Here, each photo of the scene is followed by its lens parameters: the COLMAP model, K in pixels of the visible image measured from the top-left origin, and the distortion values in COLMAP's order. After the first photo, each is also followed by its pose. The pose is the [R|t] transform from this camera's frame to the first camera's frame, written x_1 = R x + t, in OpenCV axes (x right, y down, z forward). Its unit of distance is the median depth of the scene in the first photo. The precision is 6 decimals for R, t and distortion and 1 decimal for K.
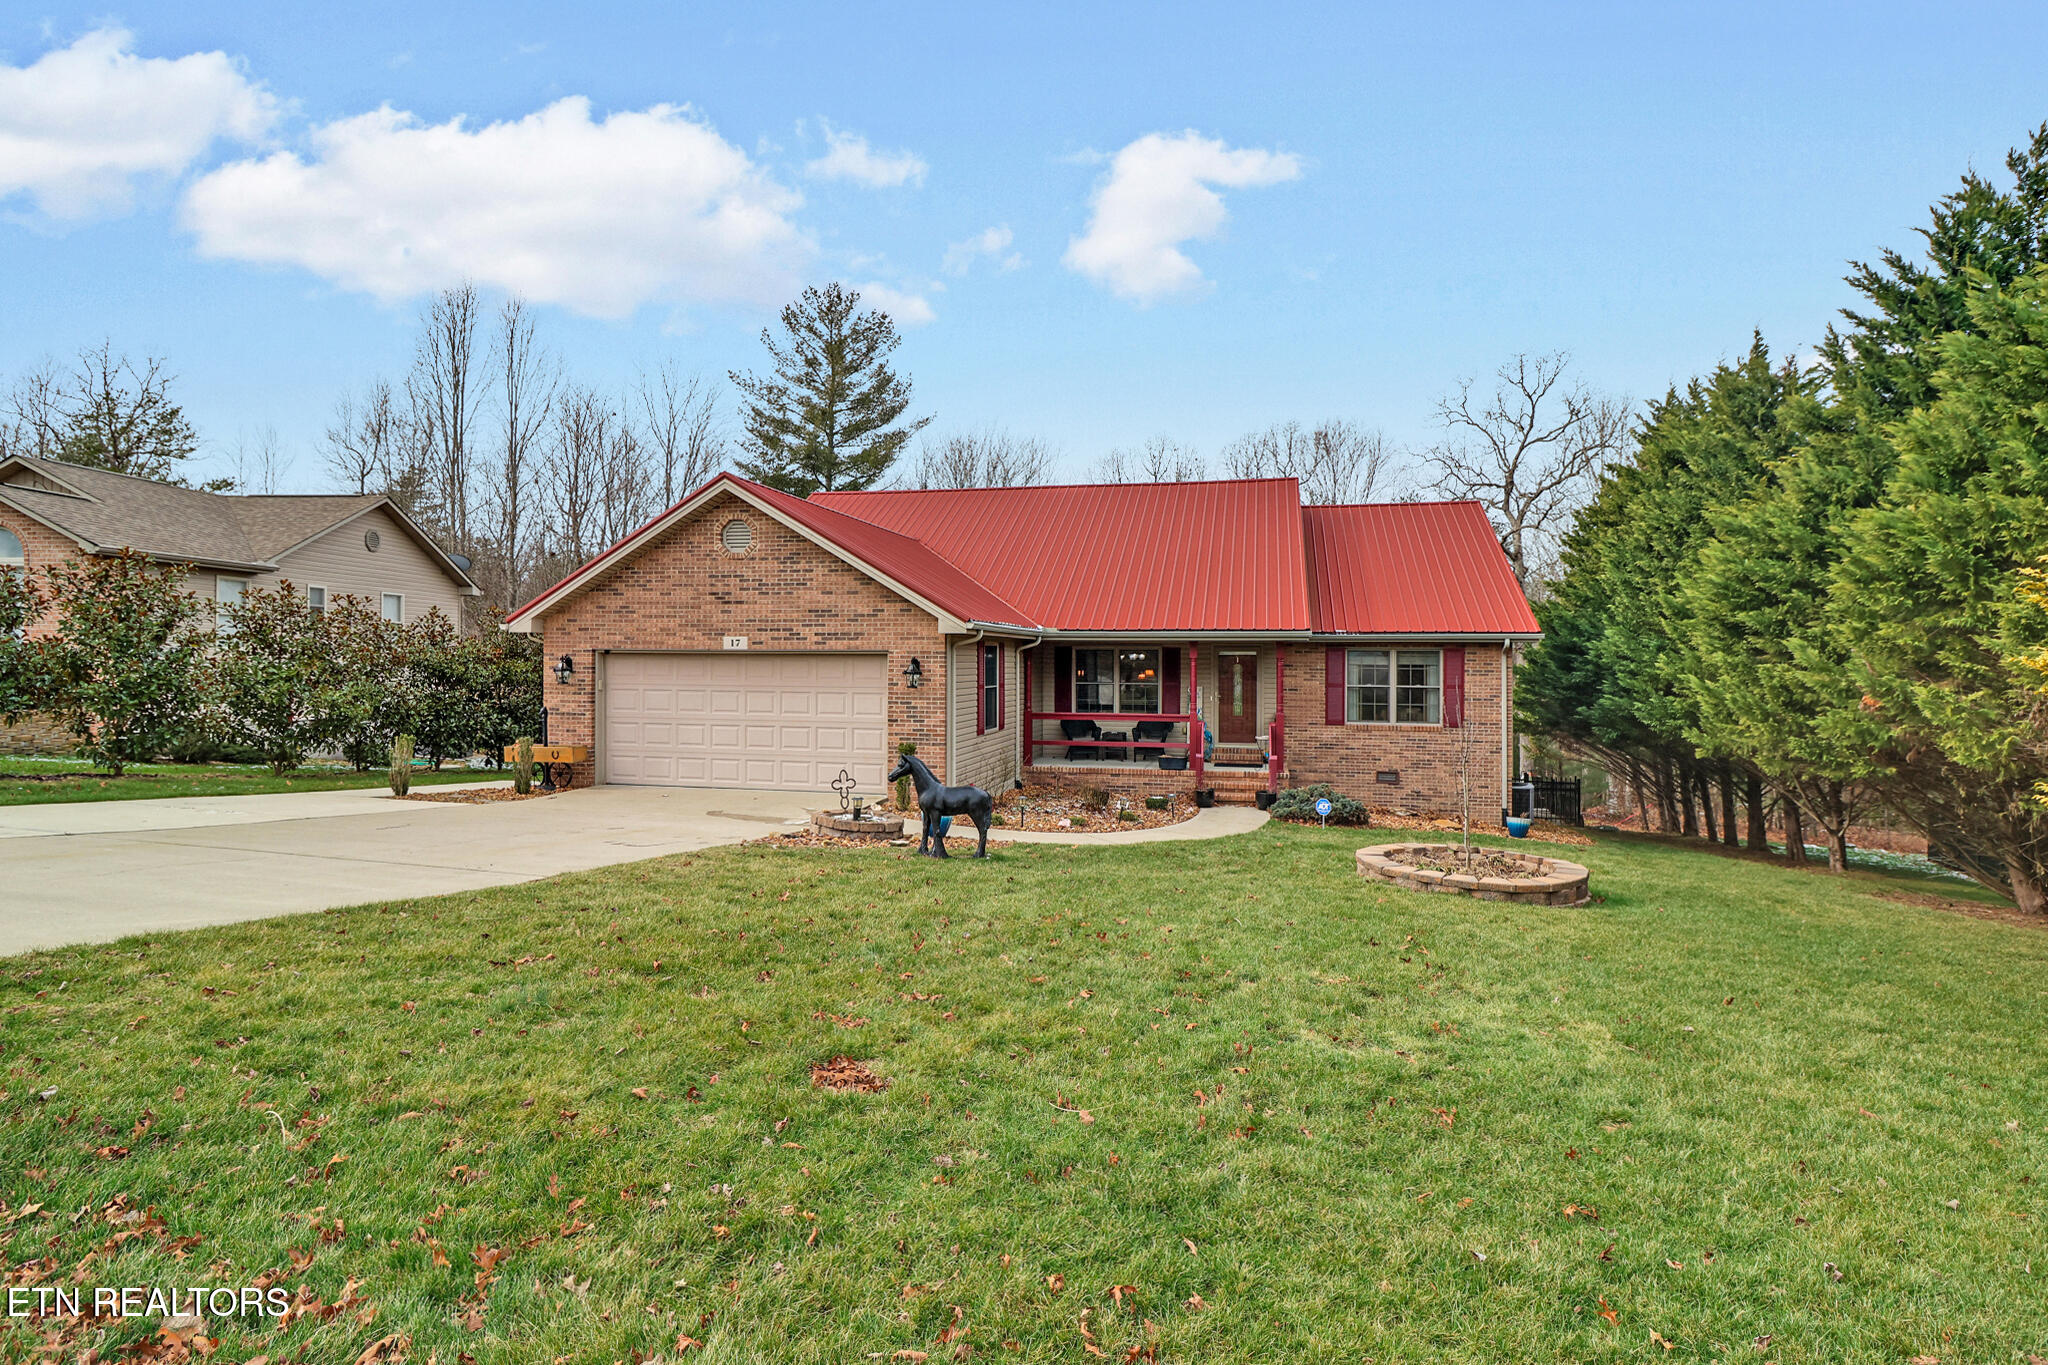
lens RADIAL K [[1037.9, 0, 1035.6], [0, 1037.9, 633.1], [0, 0, 1]] dist [-0.004006, -0.000550]
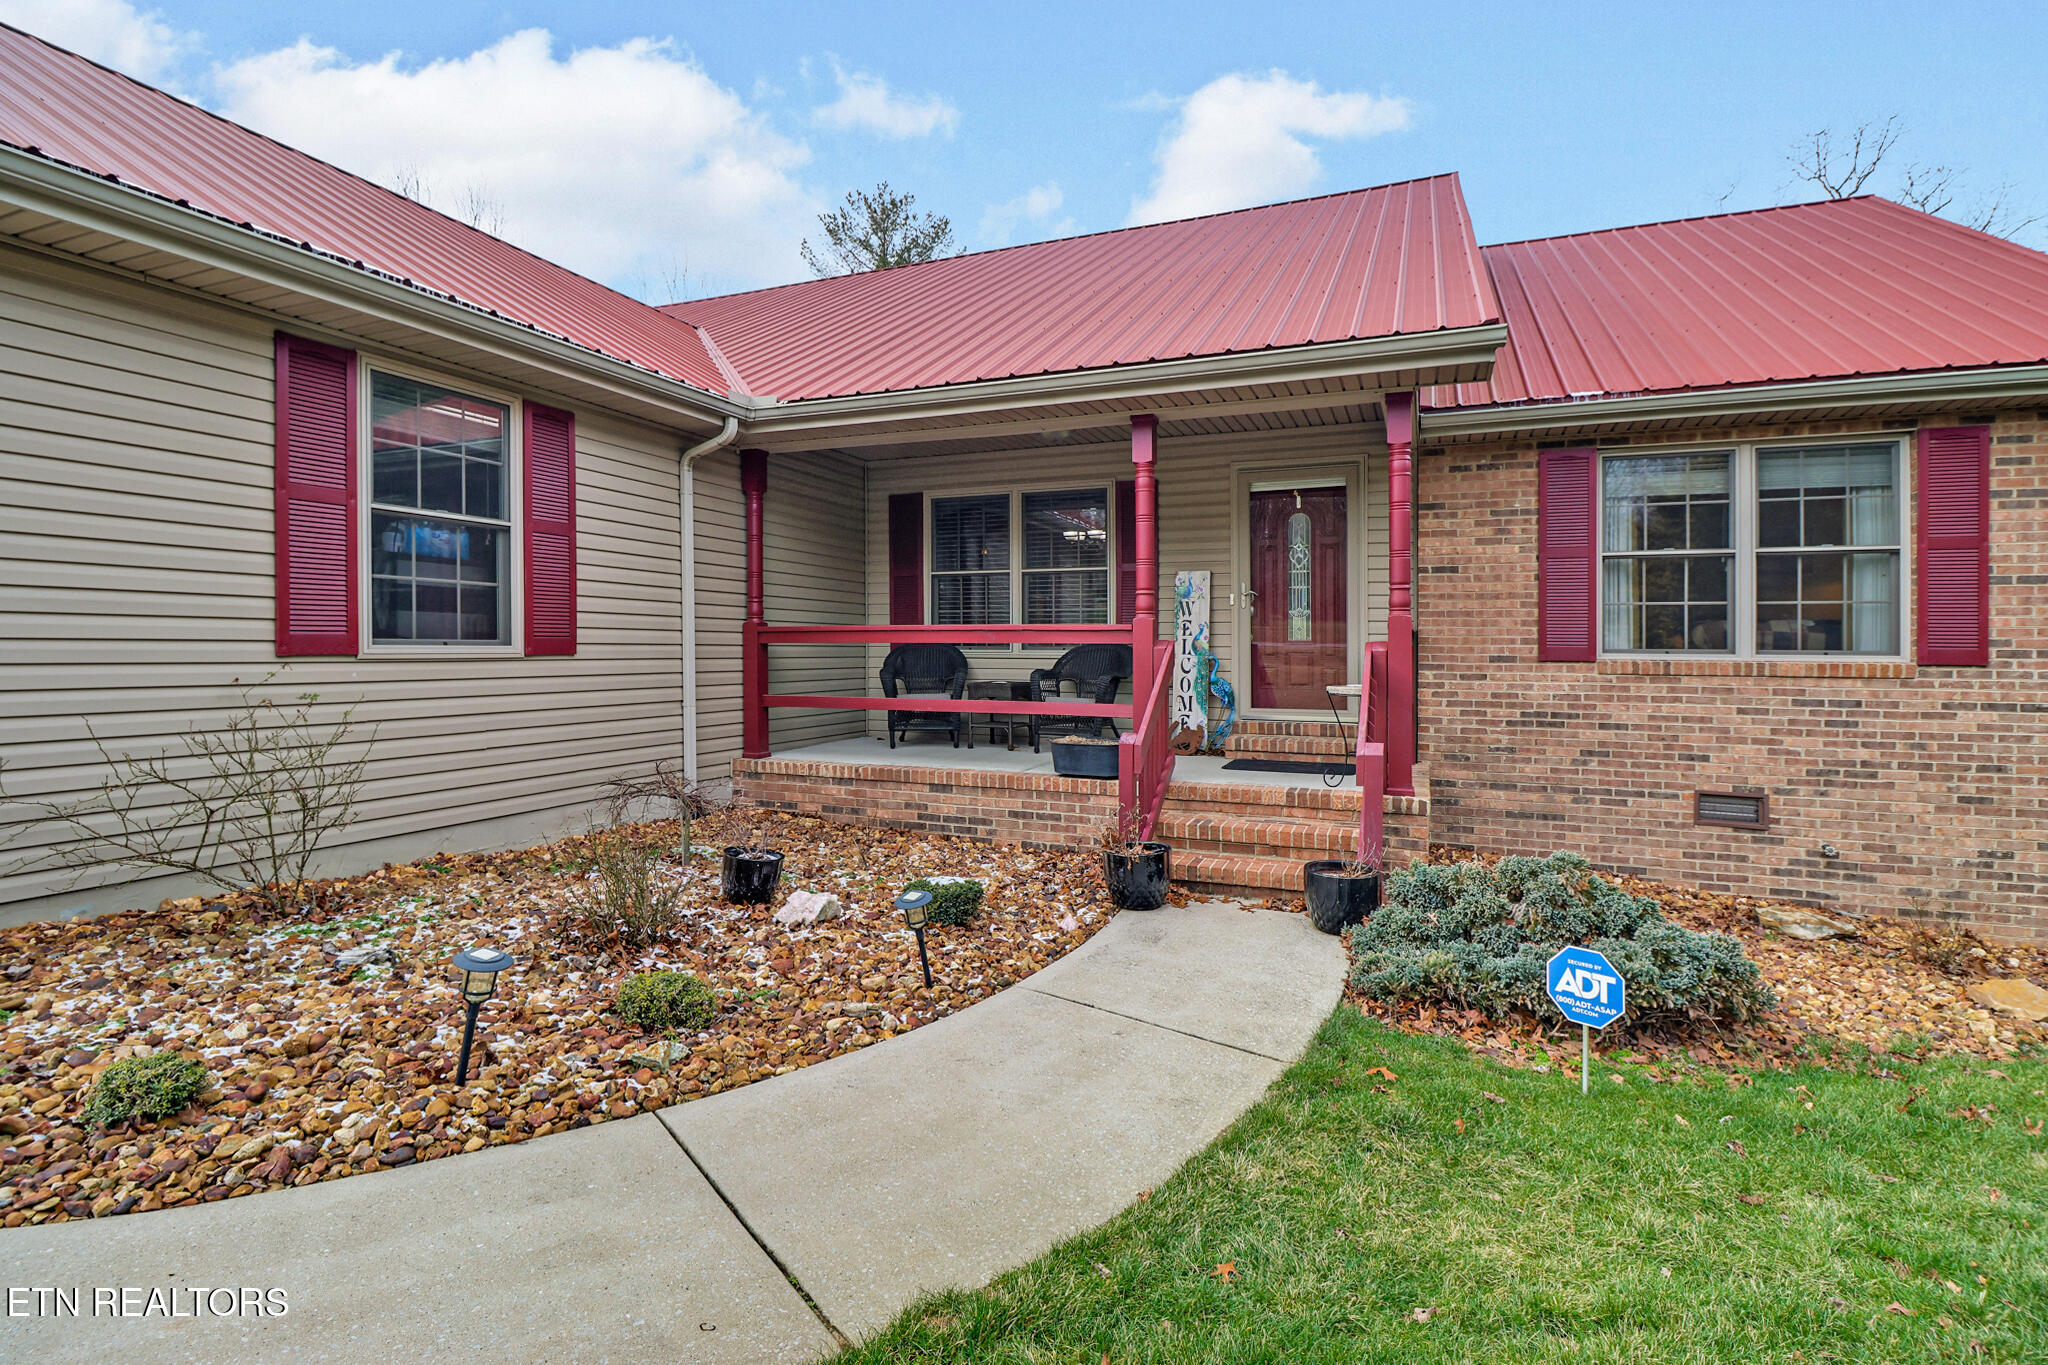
lens RADIAL K [[954.7, 0, 1032.9], [0, 954.7, 634.8], [0, 0, 1]] dist [0.002008, -0.016611]
pose [[0.985249, -0.002831, -0.171102, 0.163320], [0.004370, 0.999953, 0.008621, 0.076531], [0.171070, -0.009242, 0.985216, 0.646876]]
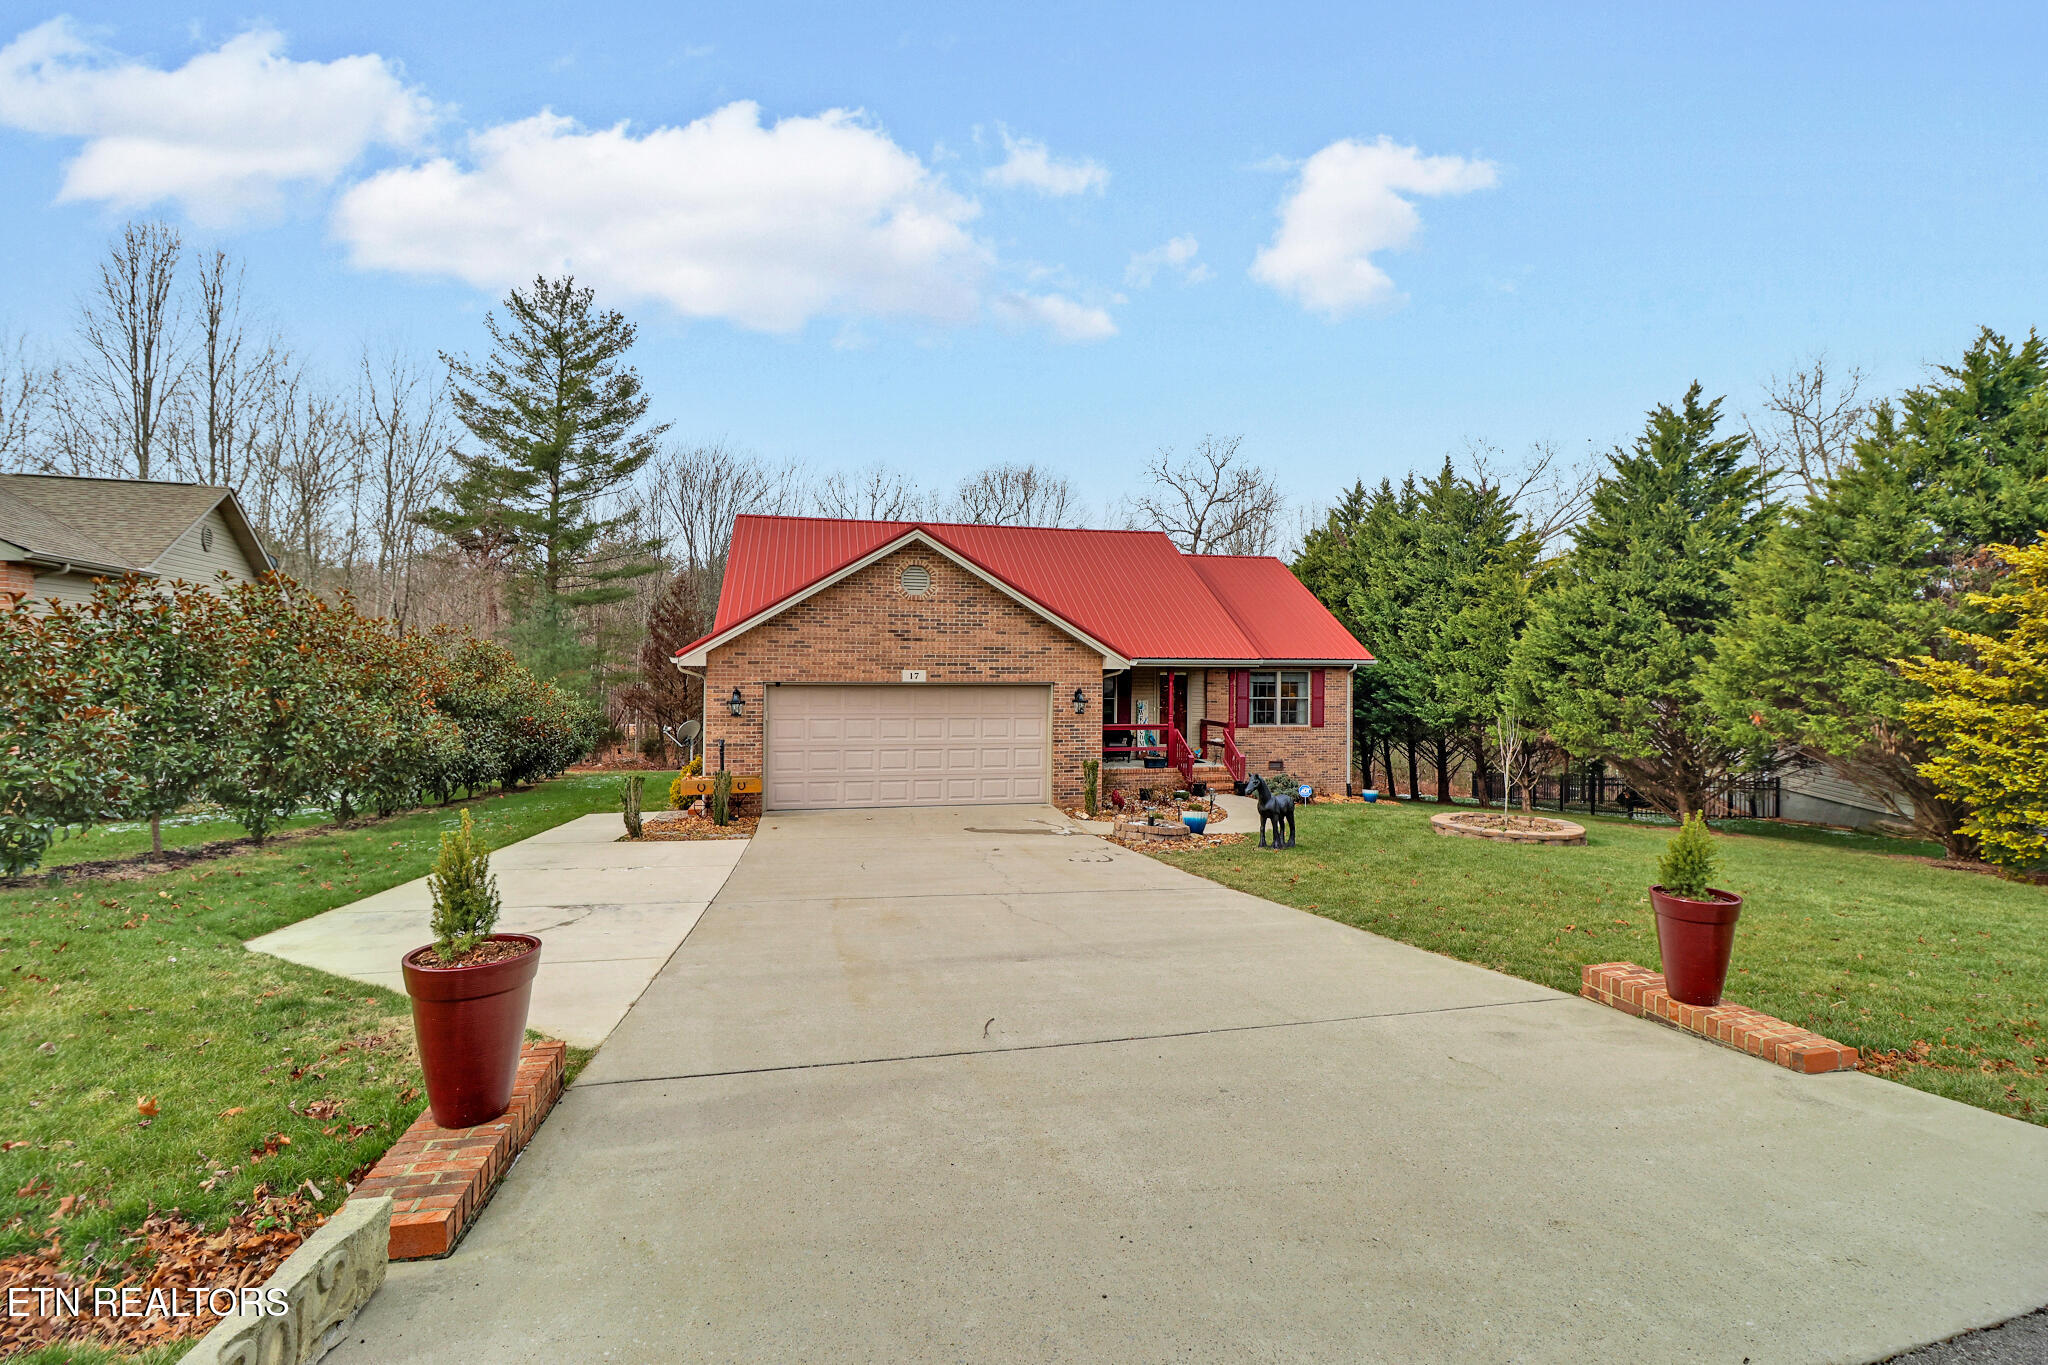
lens RADIAL K [[954.7, 0, 1032.9], [0, 954.7, 634.8], [0, 0, 1]] dist [0.002008, -0.016611]
pose [[0.898309, 0.011608, 0.439211, -0.498824], [-0.015288, 0.999871, 0.004843, -0.033231], [-0.439099, -0.011065, 0.898371, 0.019145]]
